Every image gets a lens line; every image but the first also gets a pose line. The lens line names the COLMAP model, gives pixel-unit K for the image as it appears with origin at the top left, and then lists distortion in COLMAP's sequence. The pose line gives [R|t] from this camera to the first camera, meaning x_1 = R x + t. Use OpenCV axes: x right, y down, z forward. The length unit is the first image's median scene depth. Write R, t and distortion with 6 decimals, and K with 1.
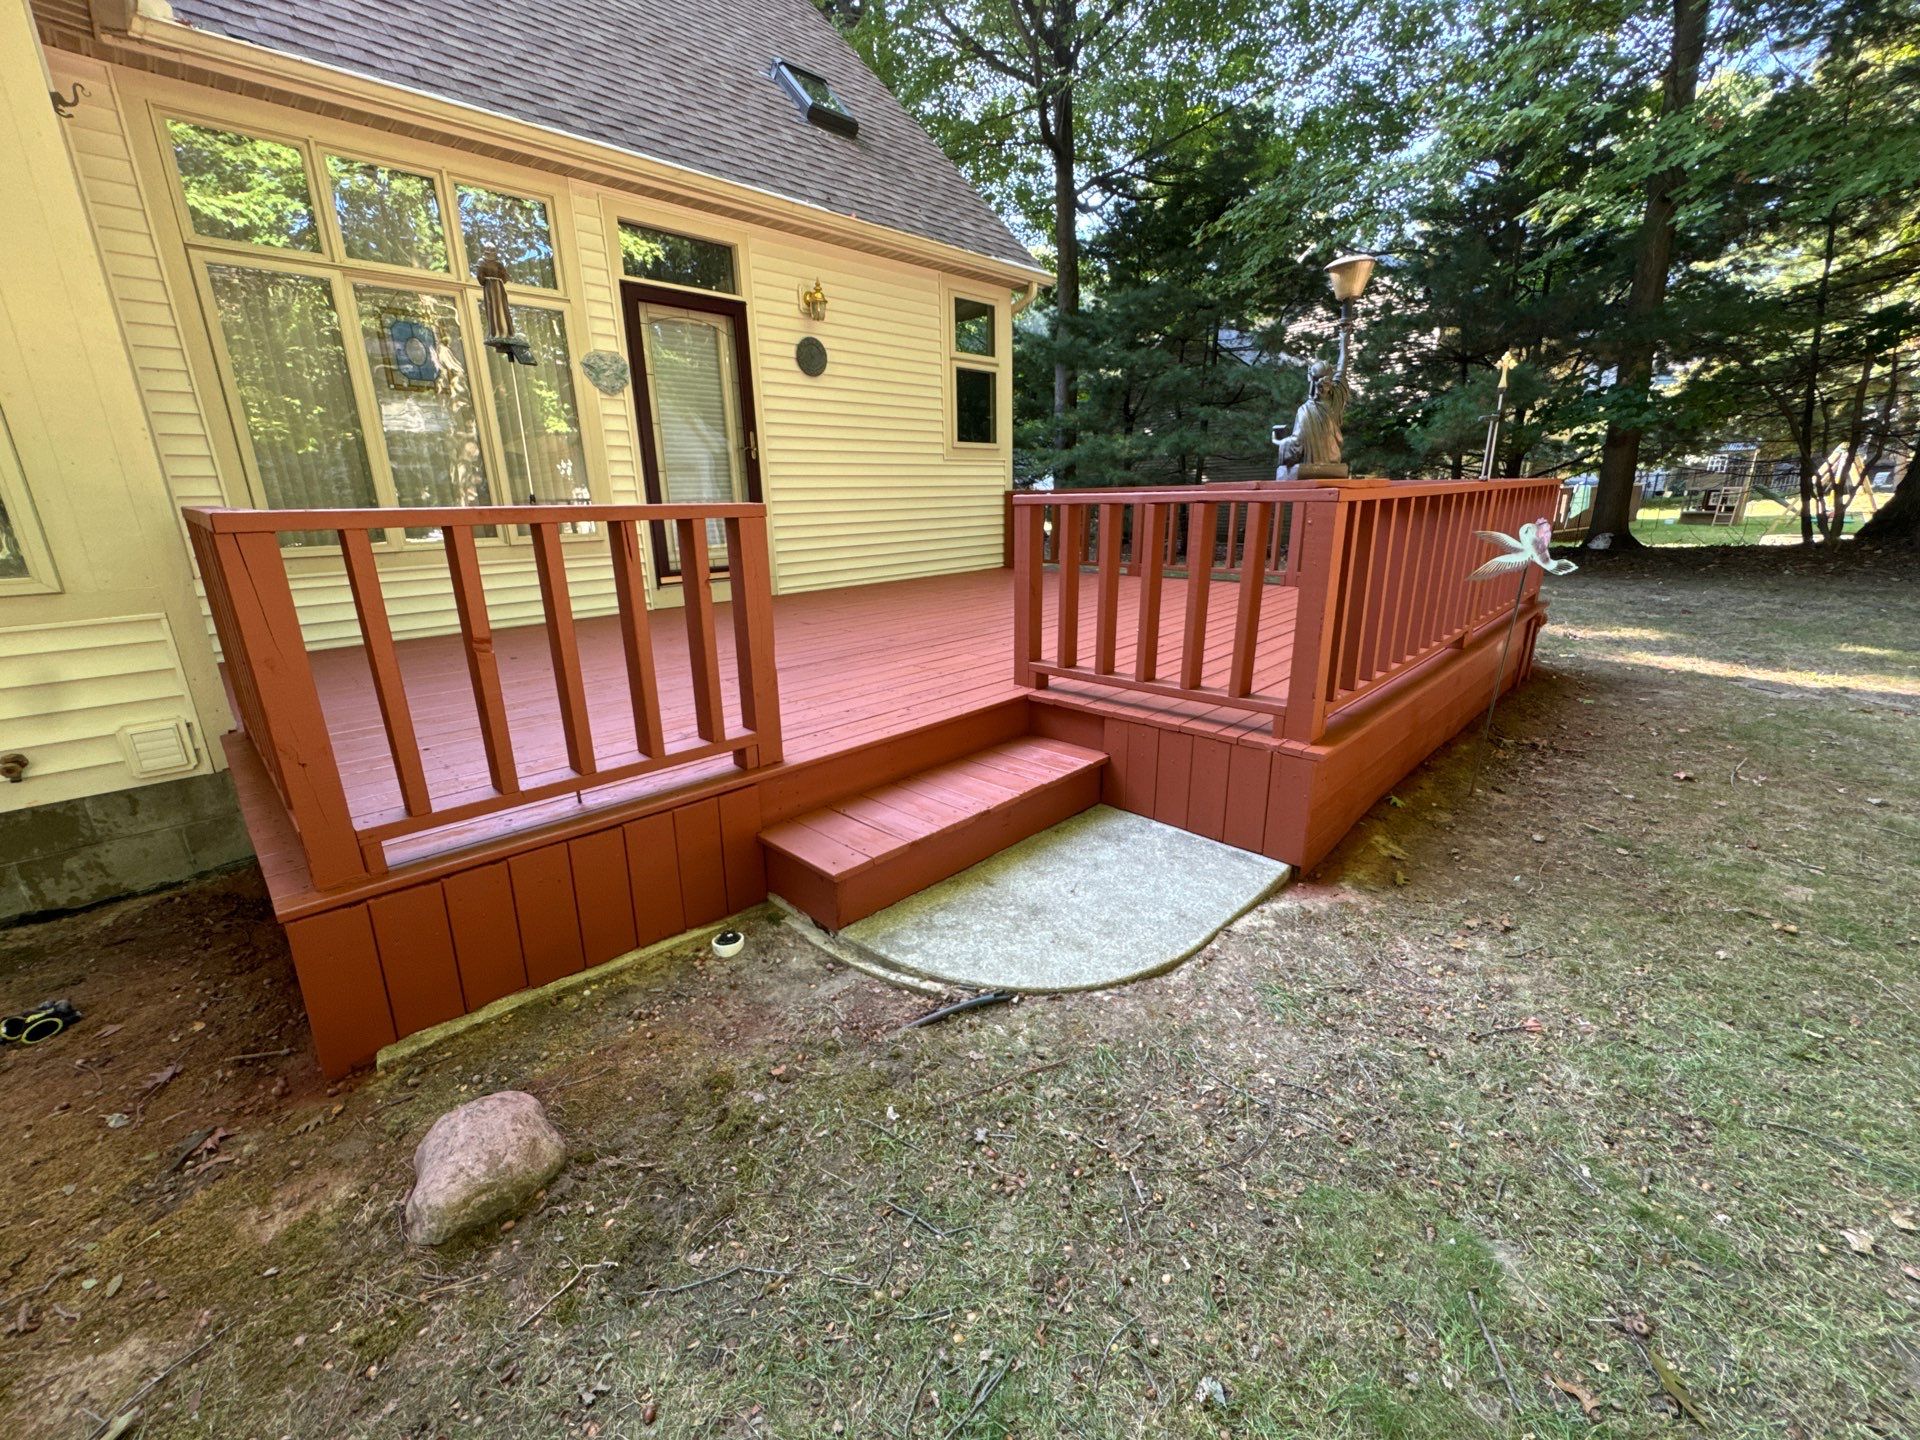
lens RADIAL K [[765.9, 0, 956.2], [0, 765.9, 721.3], [0, 0, 1]] dist [-0.000504, 0.000306]
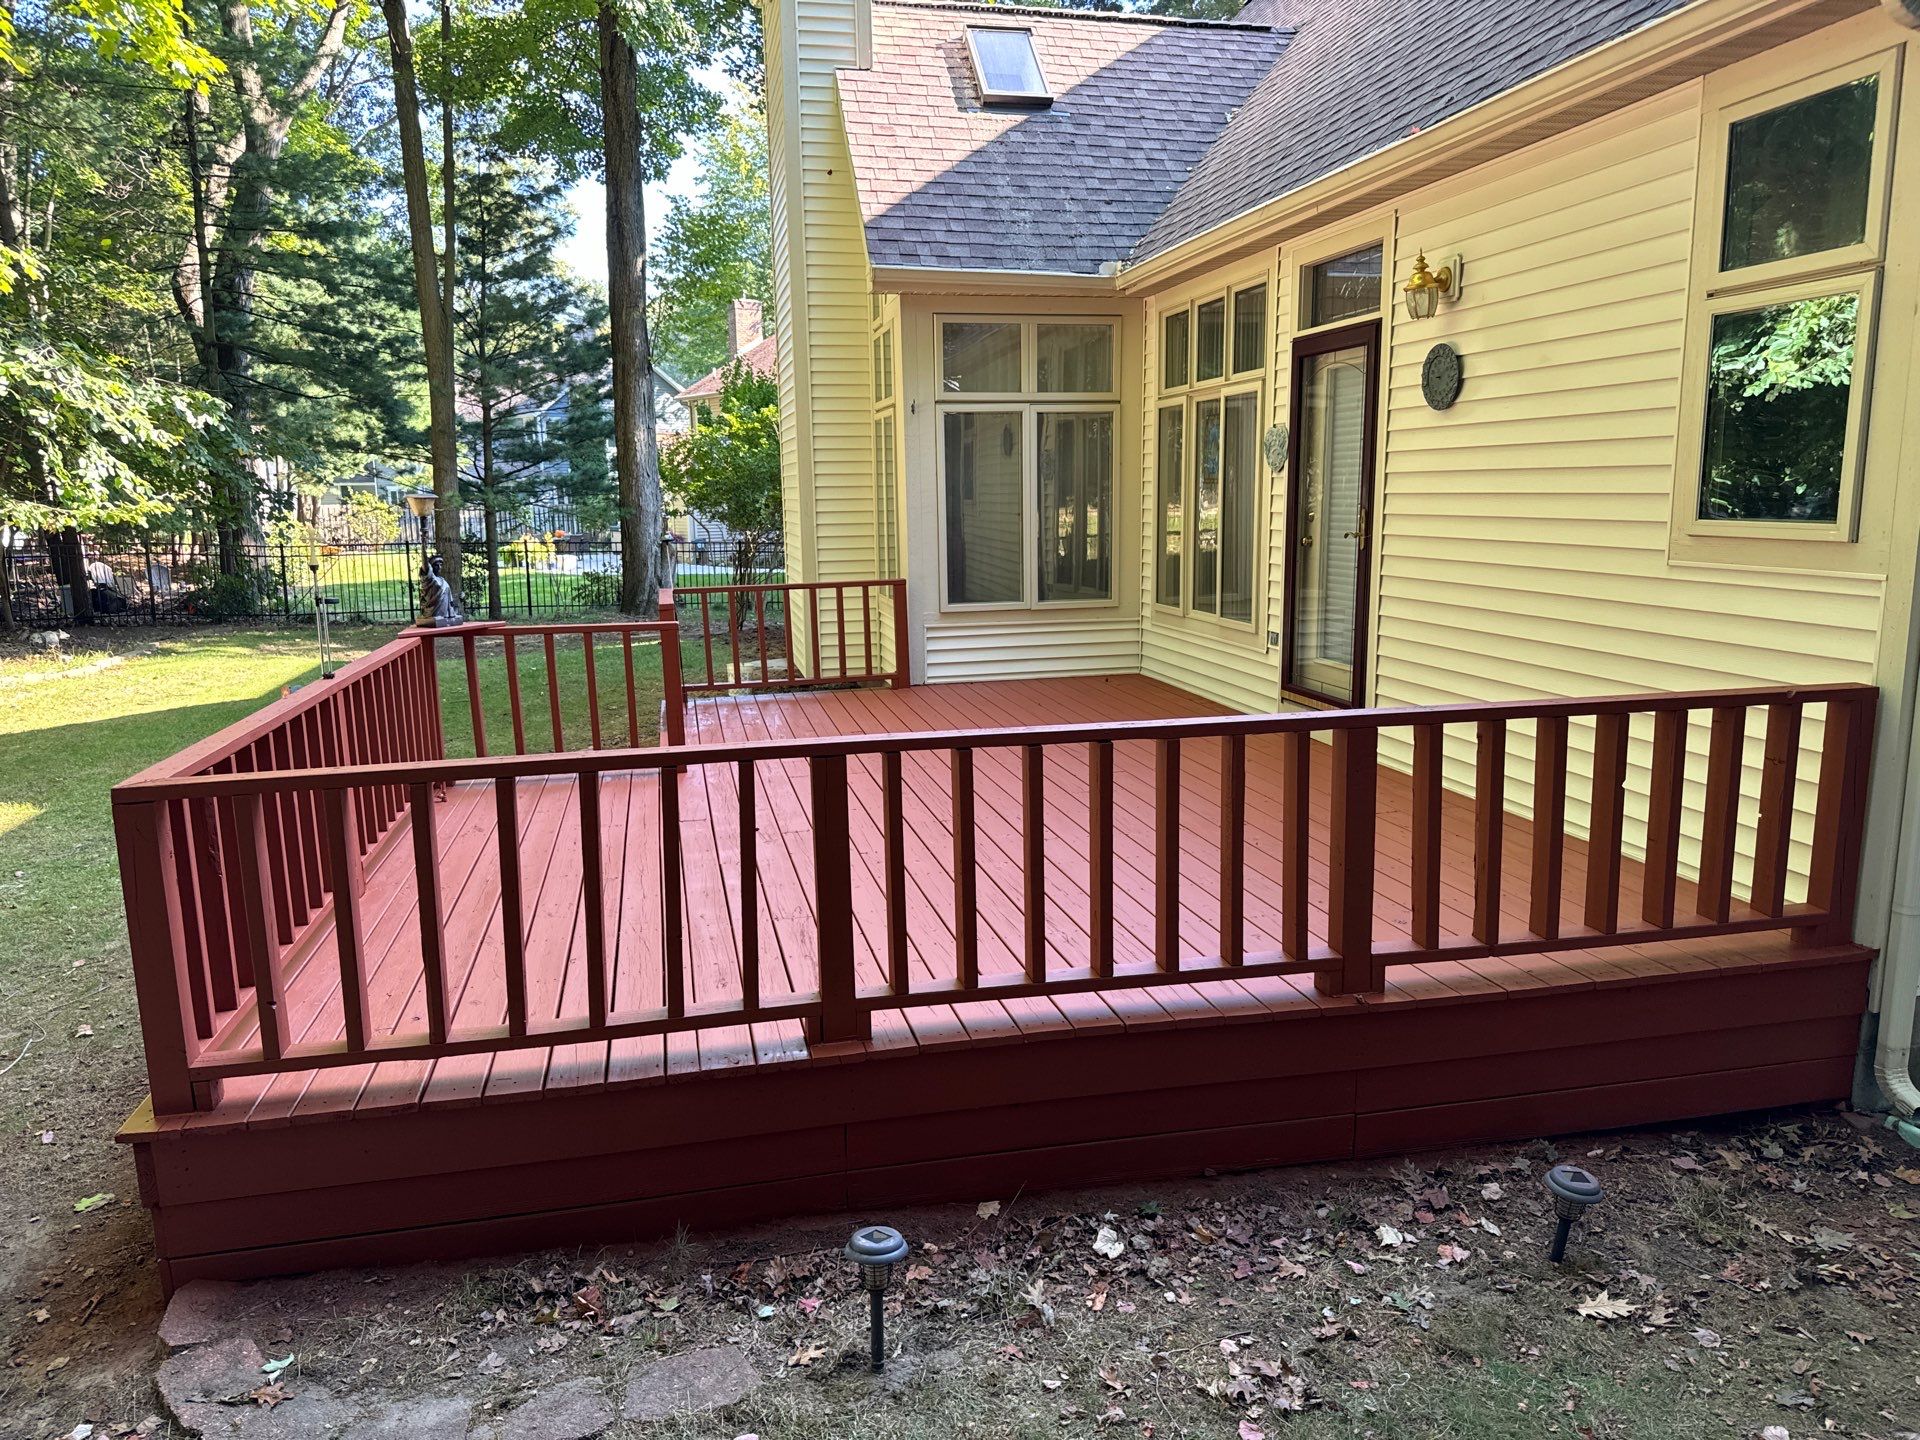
lens RADIAL K [[1349.7, 0, 954.8], [0, 1349.7, 740.4], [0, 0, 1]] dist [0.033484, -0.011801]
pose [[-0.550872, 0.179891, -0.814972, 1.057427], [-0.215260, 0.912830, 0.346994, -0.618514], [0.806352, 0.366580, -0.464129, 1.566265]]
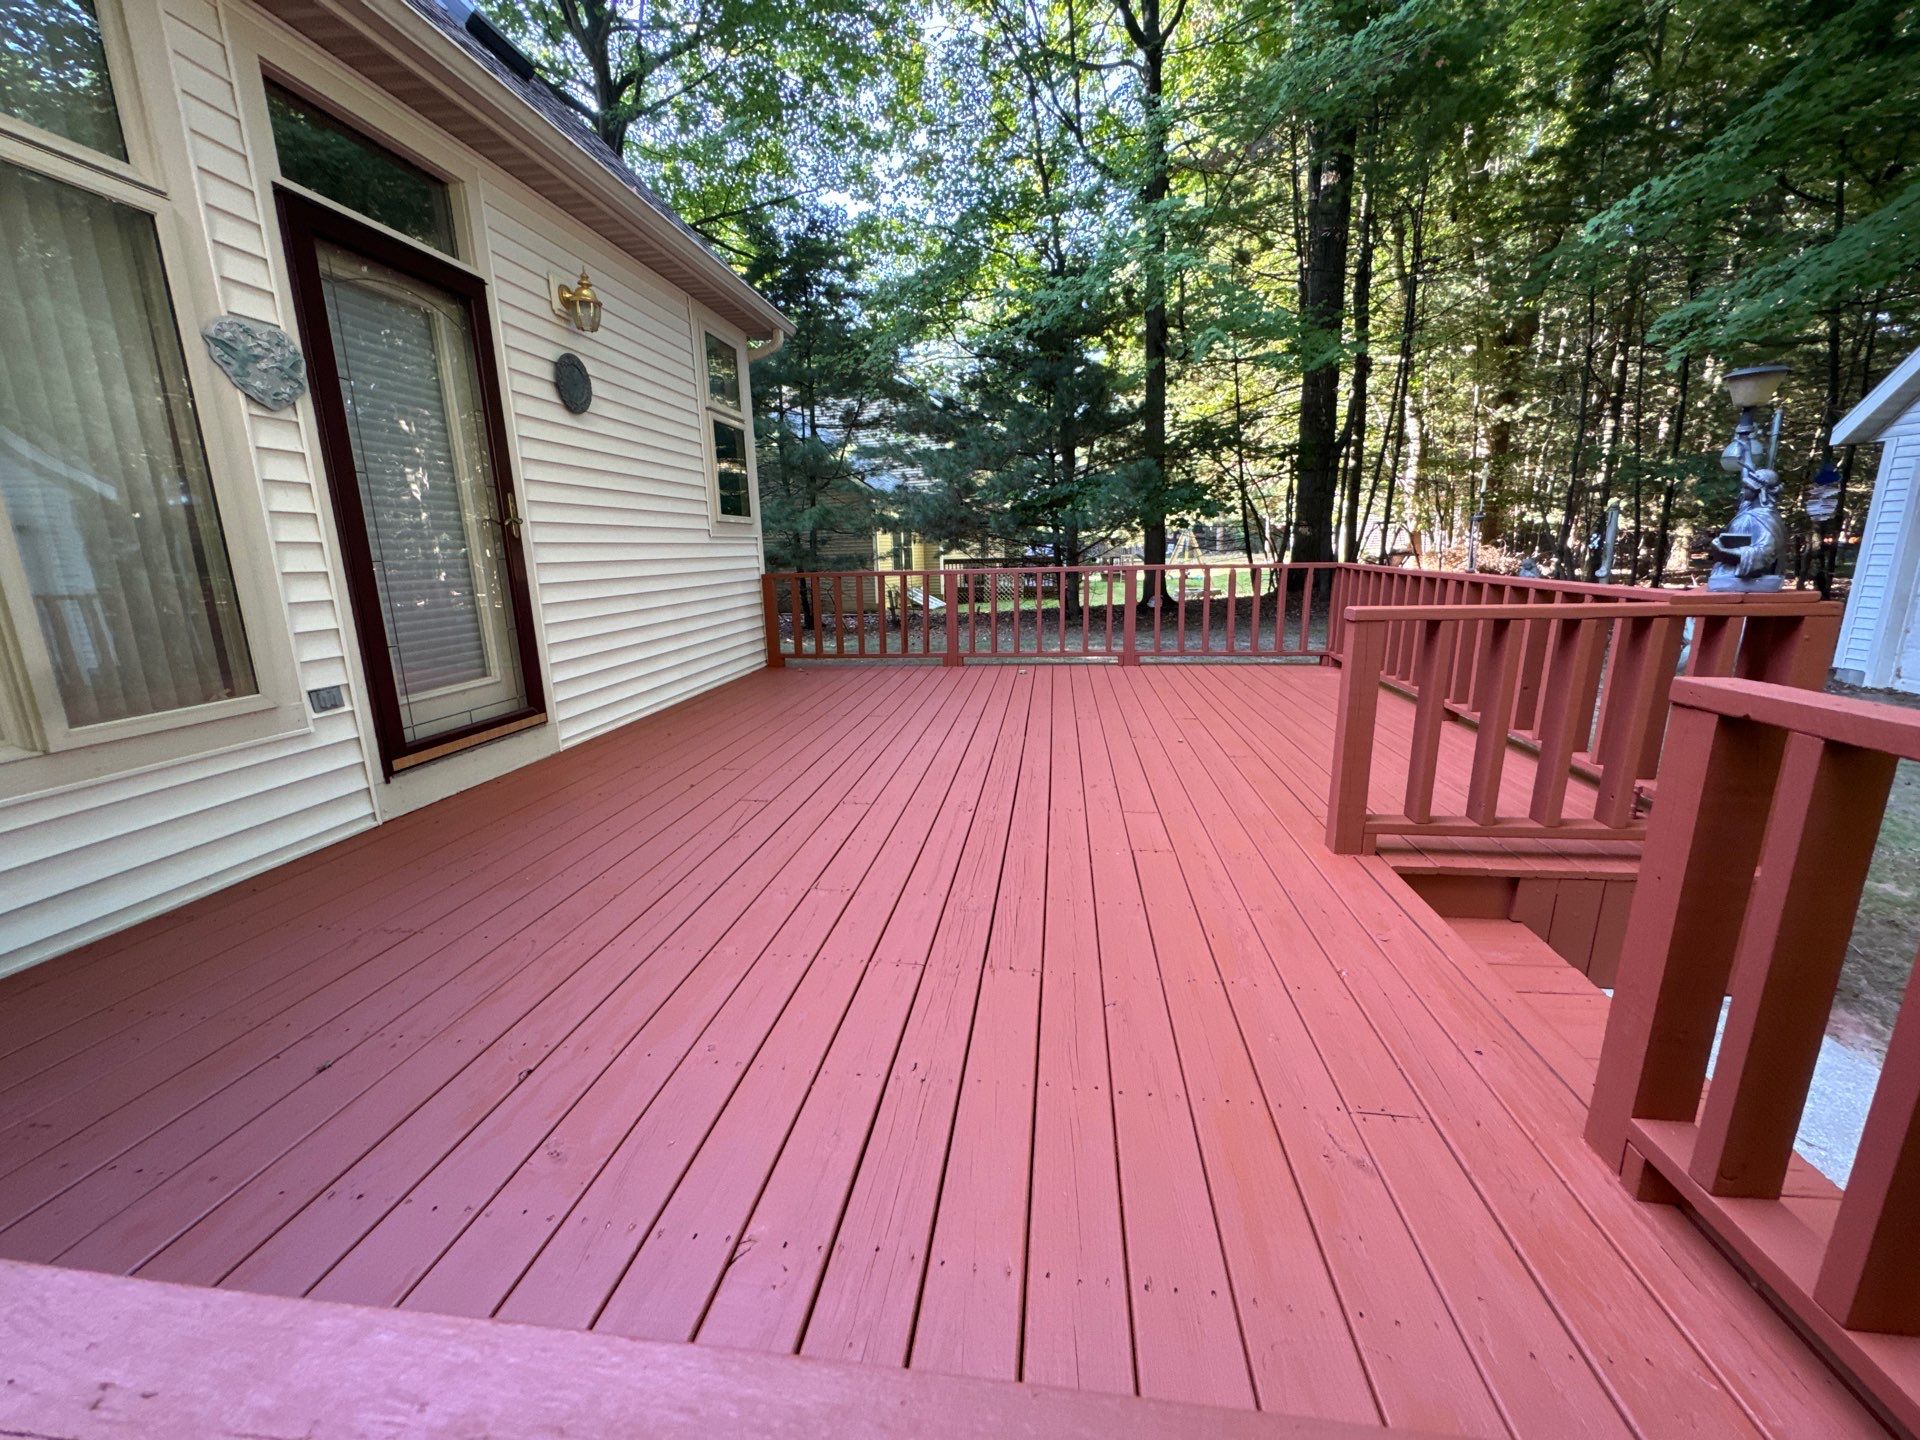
lens RADIAL K [[765.9, 0, 957.3], [0, 765.9, 721.1], [0, 0, 1]] dist [-0.000504, 0.000306]
pose [[0.796999, -0.130879, 0.589629, -0.429255], [0.178744, 0.983620, -0.023276, -0.150141], [-0.576925, 0.123944, 0.807338, 0.399696]]
